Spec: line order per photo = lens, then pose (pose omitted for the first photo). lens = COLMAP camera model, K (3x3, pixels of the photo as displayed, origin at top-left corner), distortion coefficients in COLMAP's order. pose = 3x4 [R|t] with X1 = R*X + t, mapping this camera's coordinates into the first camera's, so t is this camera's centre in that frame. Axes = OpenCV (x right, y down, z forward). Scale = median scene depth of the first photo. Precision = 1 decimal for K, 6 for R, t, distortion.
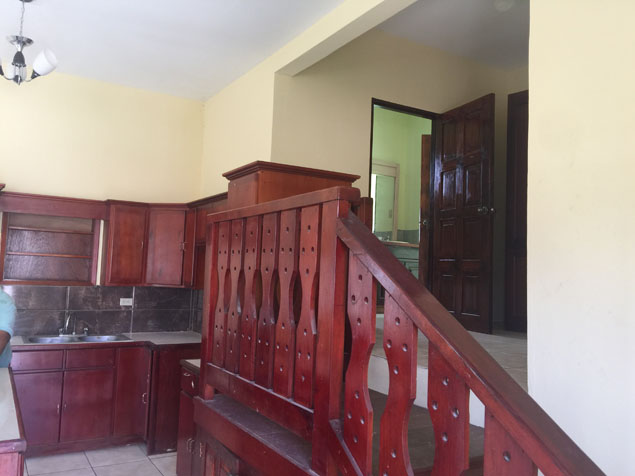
lens RADIAL K [[540.9, 0, 319.3], [0, 540.9, 232.5], [0, 0, 1]] dist [0.042266, -0.015917]
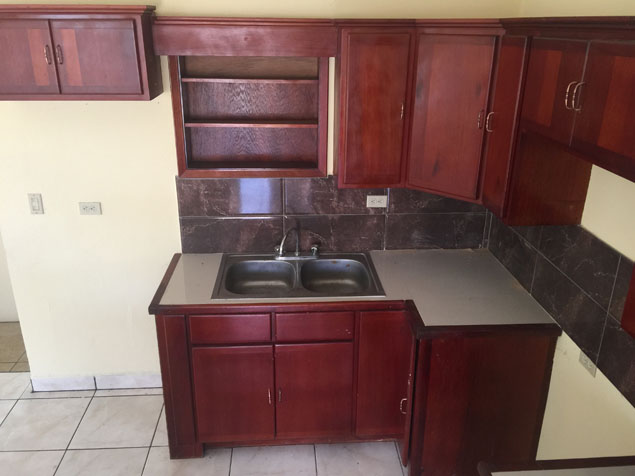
lens RADIAL K [[540.9, 0, 320.2], [0, 540.9, 235.2], [0, 0, 1]] dist [0.042266, -0.015917]
pose [[0.888326, 0.138776, -0.437742, -0.156378], [0.057383, 0.912225, 0.405650, -0.080277], [0.455614, -0.385469, 0.802390, 0.514618]]
